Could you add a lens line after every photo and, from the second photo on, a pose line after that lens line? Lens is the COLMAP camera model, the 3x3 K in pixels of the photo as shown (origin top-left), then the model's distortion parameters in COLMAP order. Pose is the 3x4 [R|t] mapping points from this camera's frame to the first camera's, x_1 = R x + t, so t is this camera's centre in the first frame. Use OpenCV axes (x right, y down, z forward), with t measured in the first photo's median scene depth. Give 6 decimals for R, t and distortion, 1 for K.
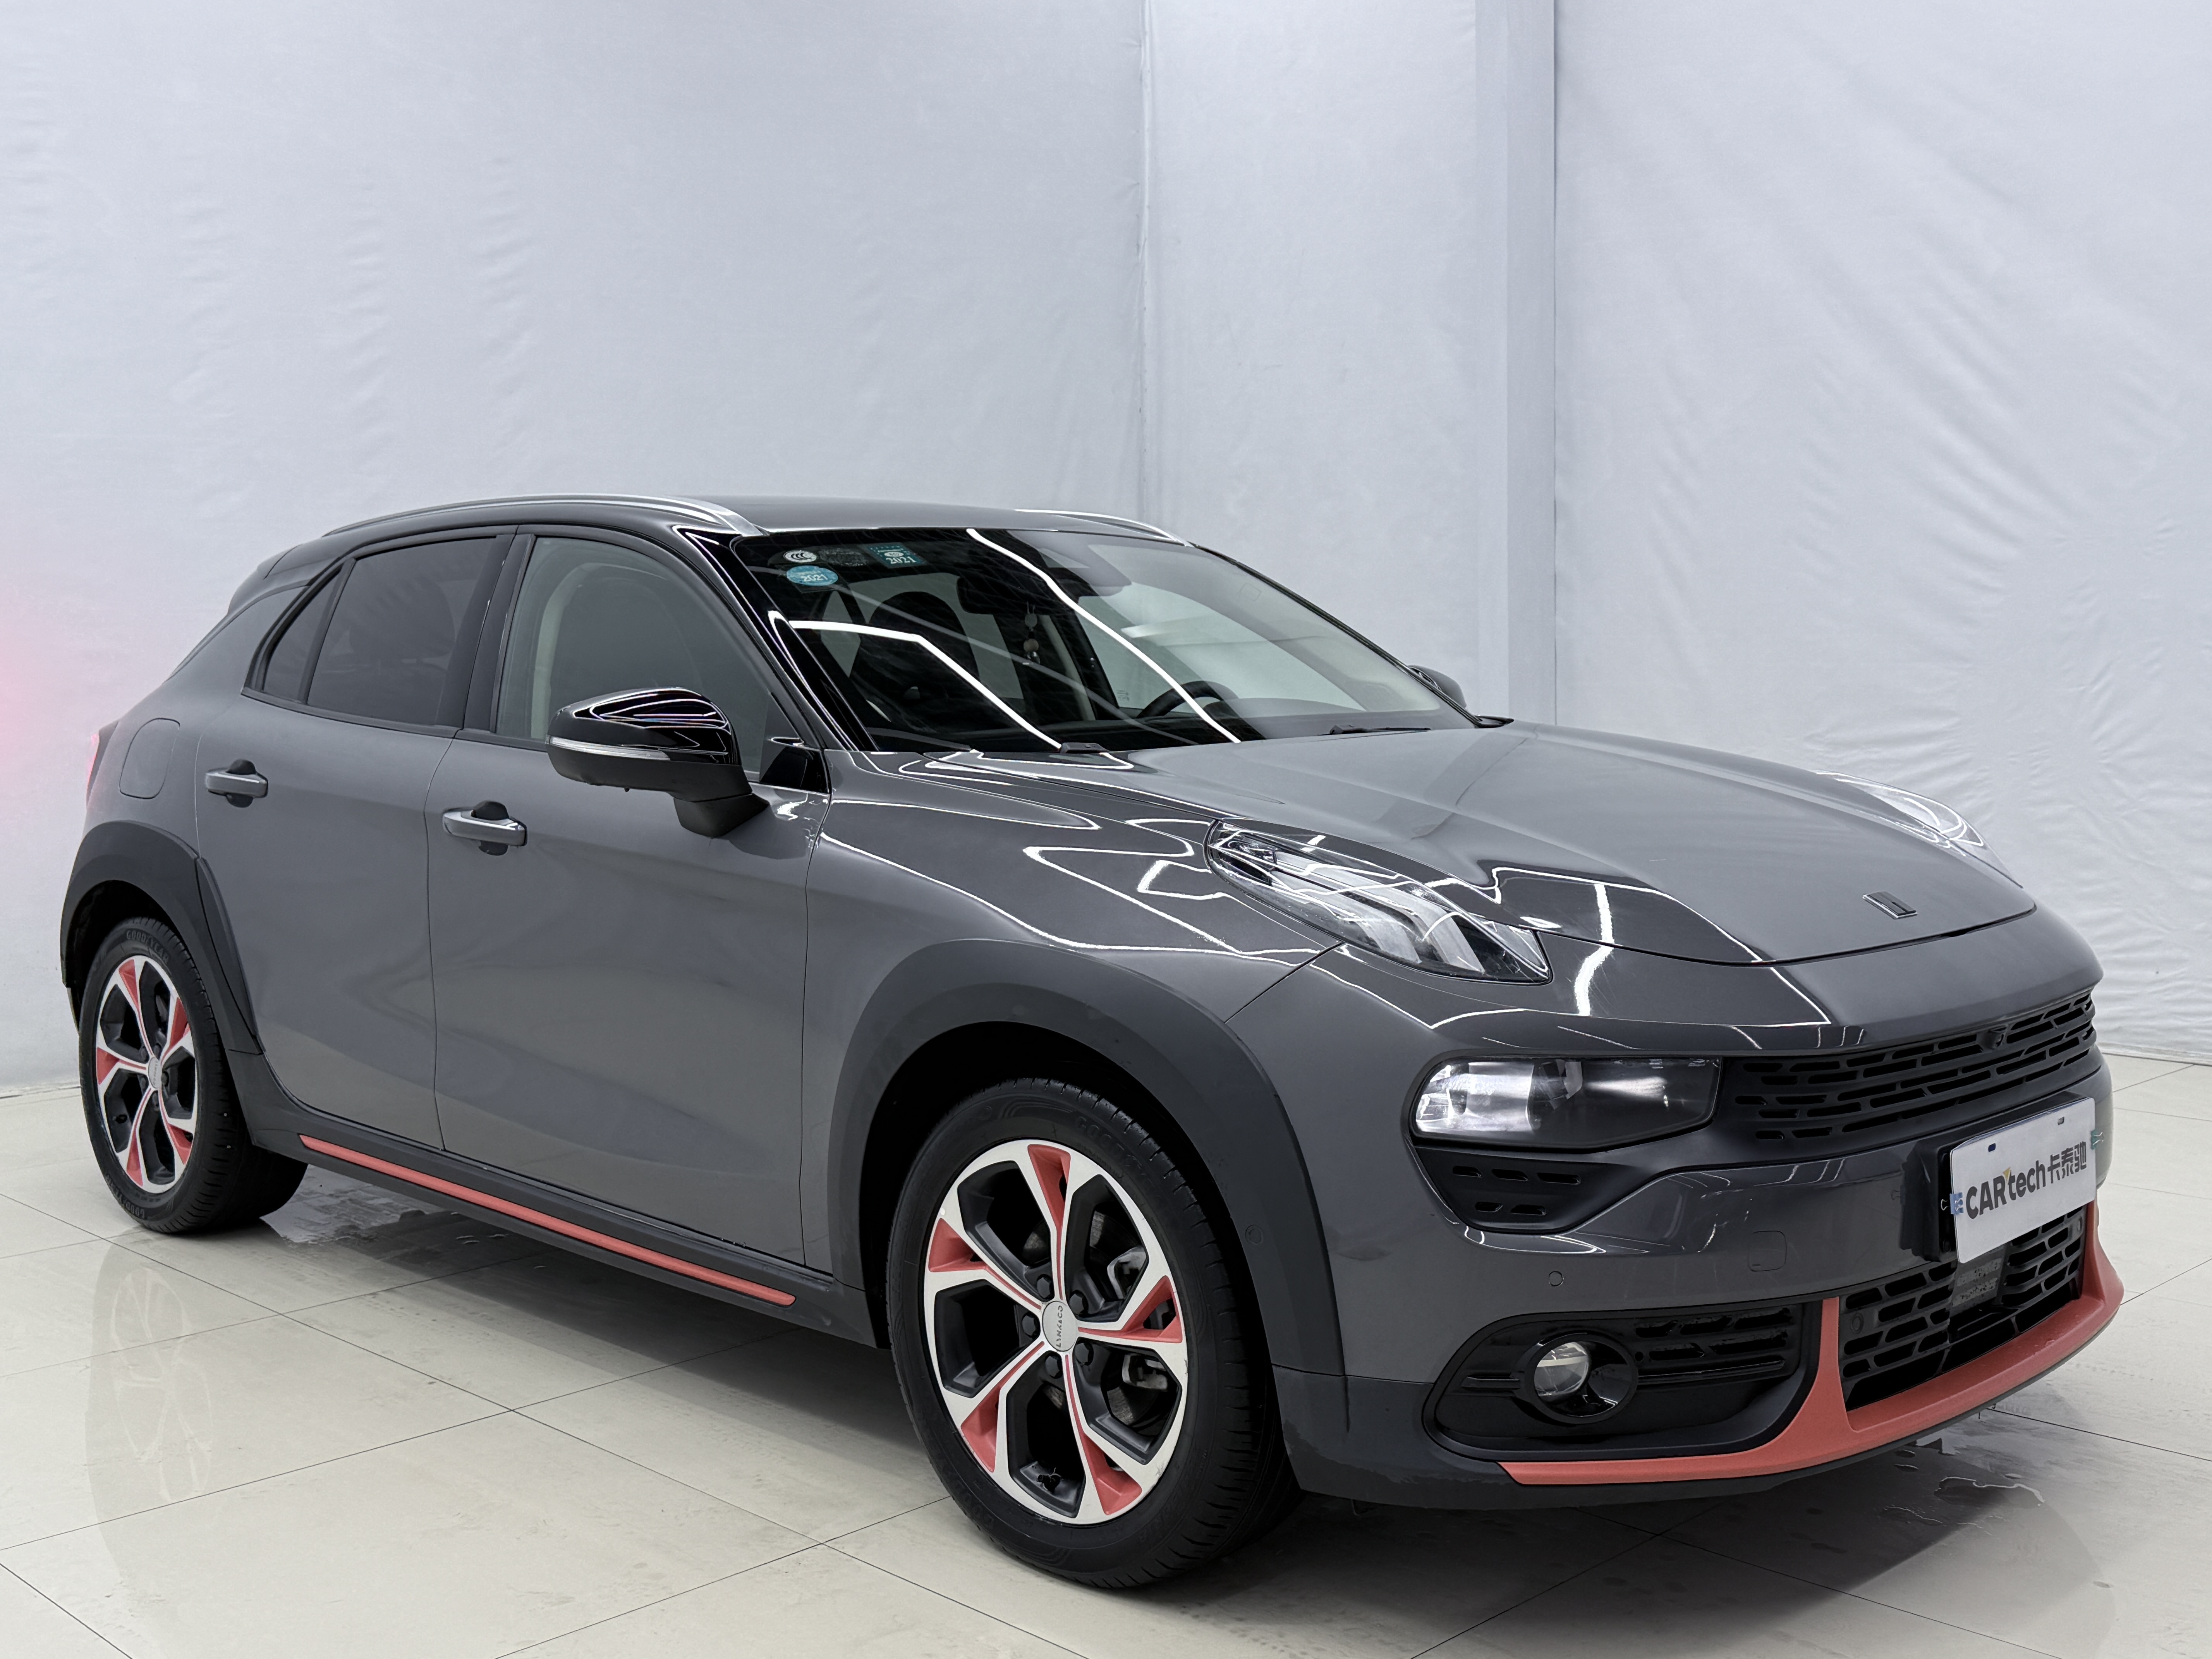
lens RADIAL K [[2387.5, 0, 1118.9], [0, 2387.5, 821.1], [0, 0, 1]] dist [0.190238, -0.446815]
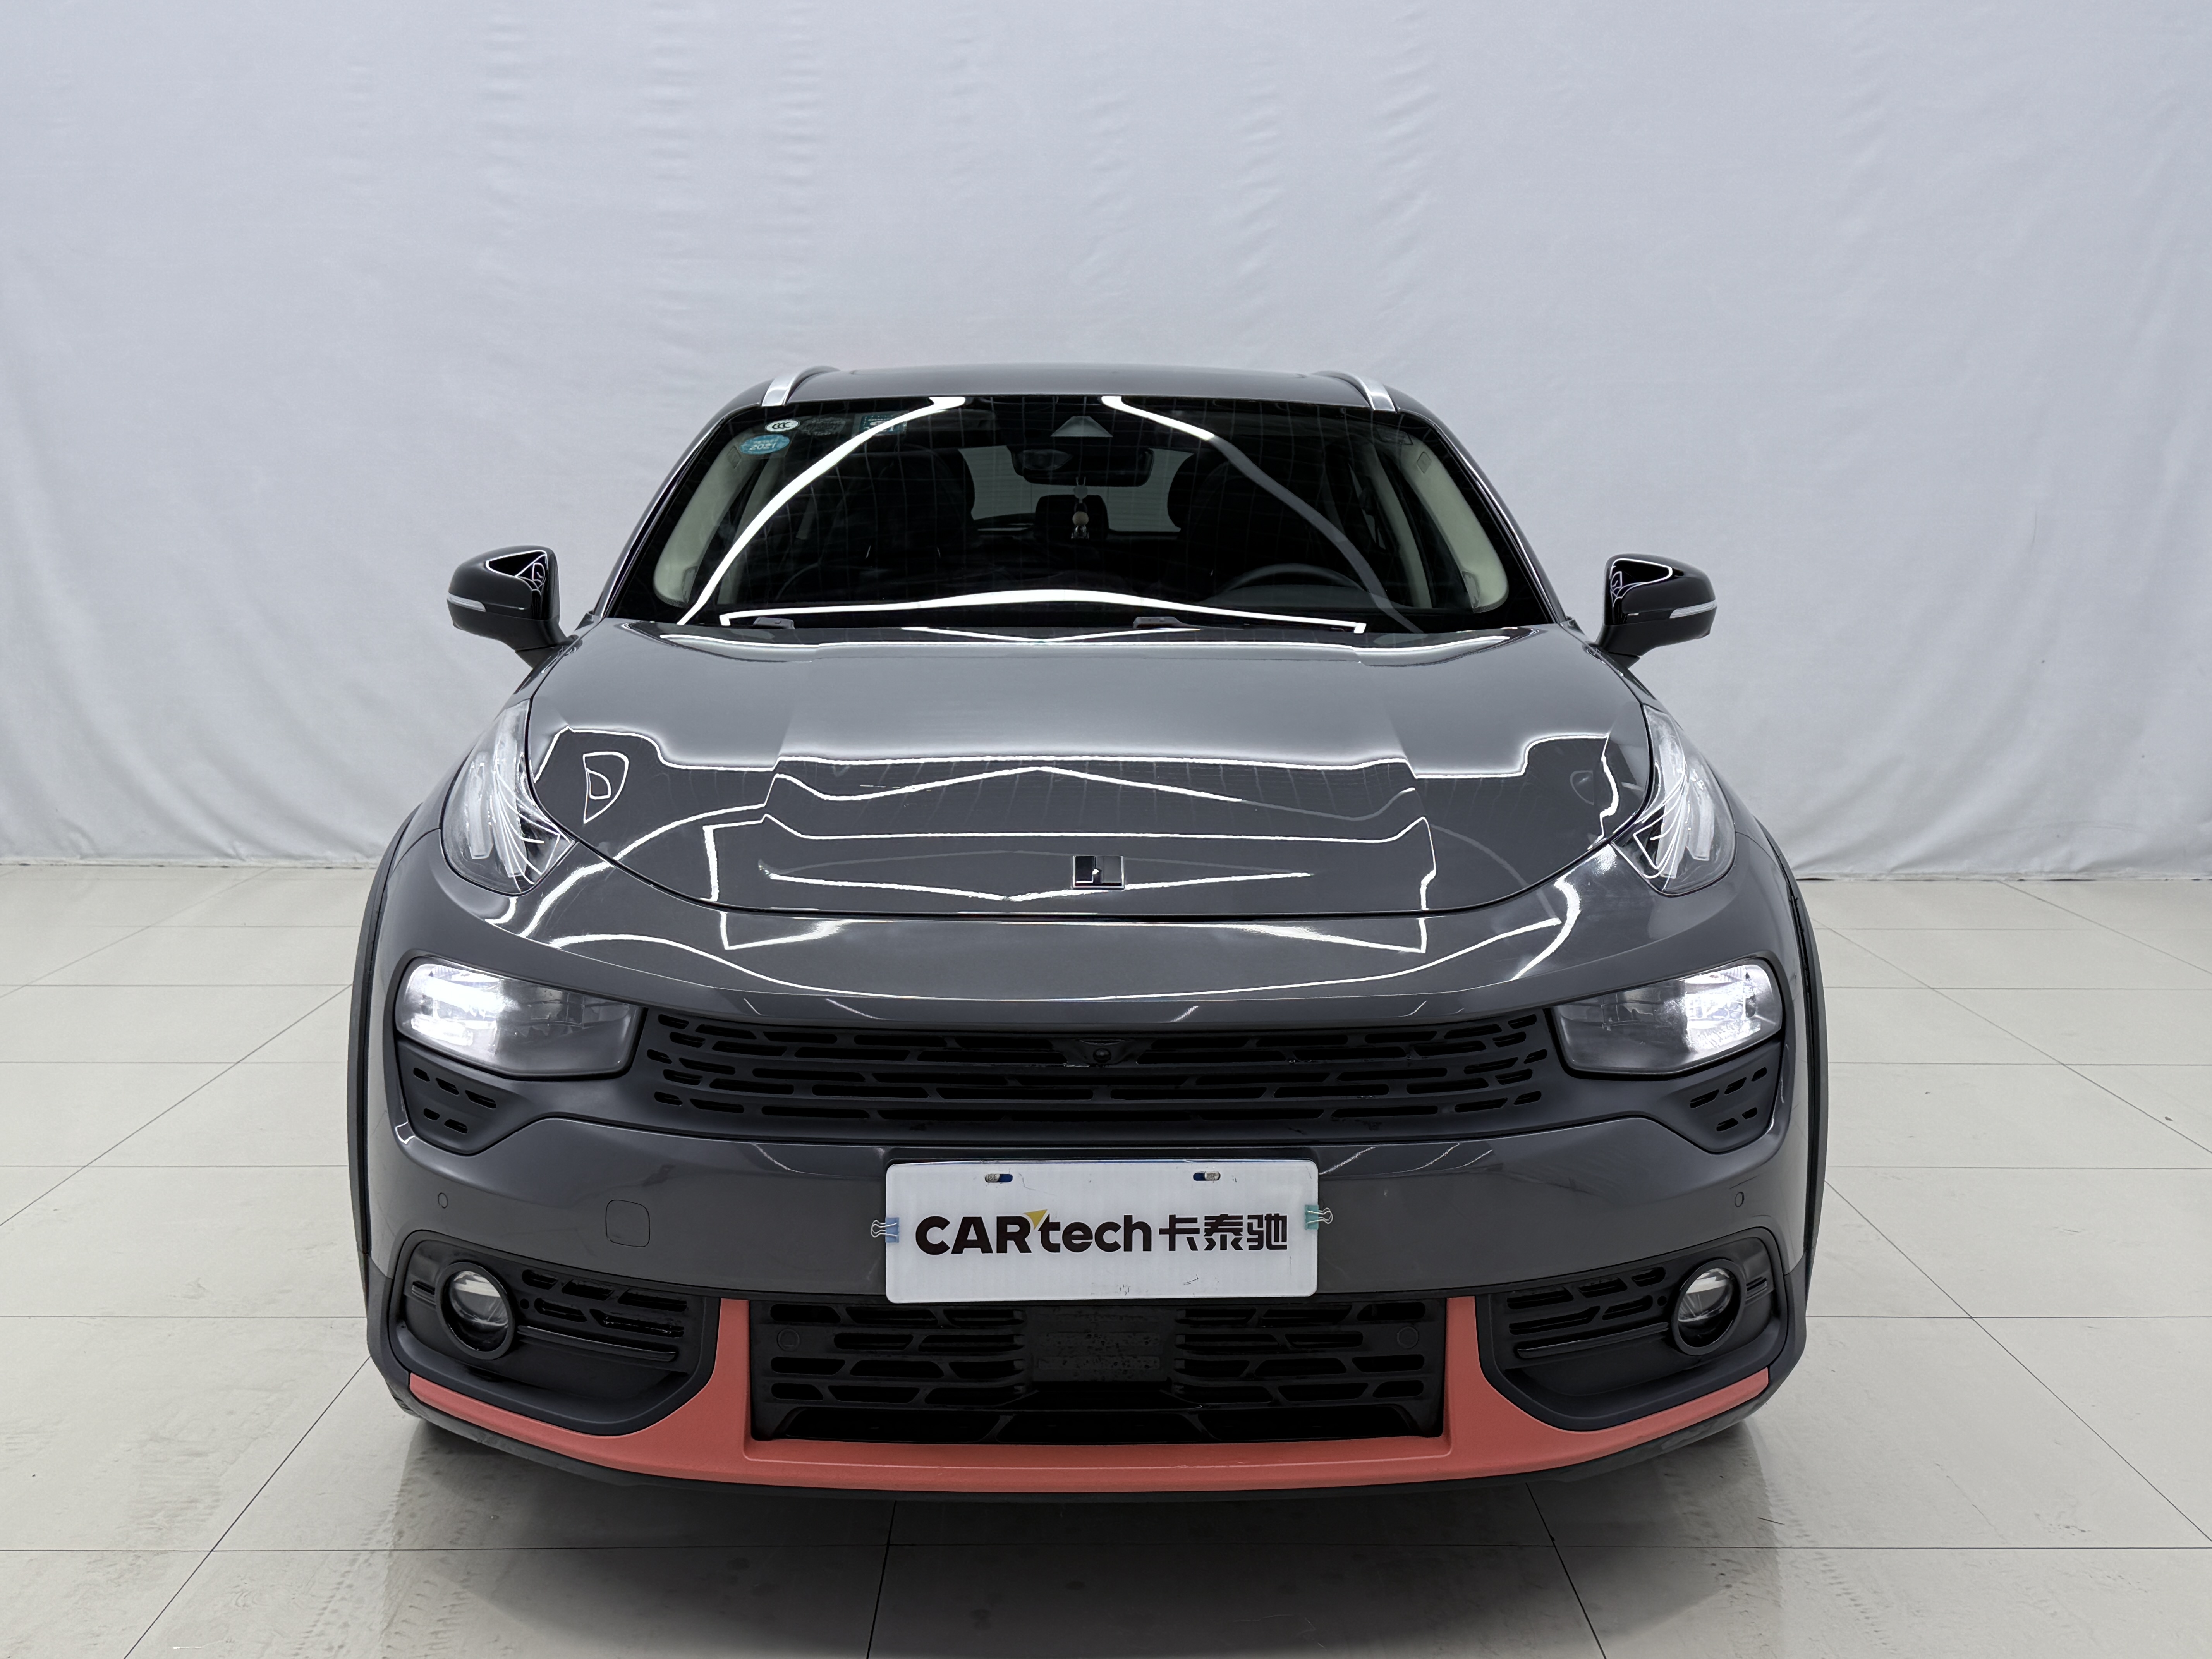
lens RADIAL K [[2387.5, 0, 1118.9], [0, 2387.5, 821.1], [0, 0, 1]] dist [0.190238, -0.446815]
pose [[0.711066, 0.113005, -0.693984, 0.858985], [-0.069834, 0.993471, 0.090219, -0.053604], [0.699648, -0.015688, 0.714315, 0.428258]]
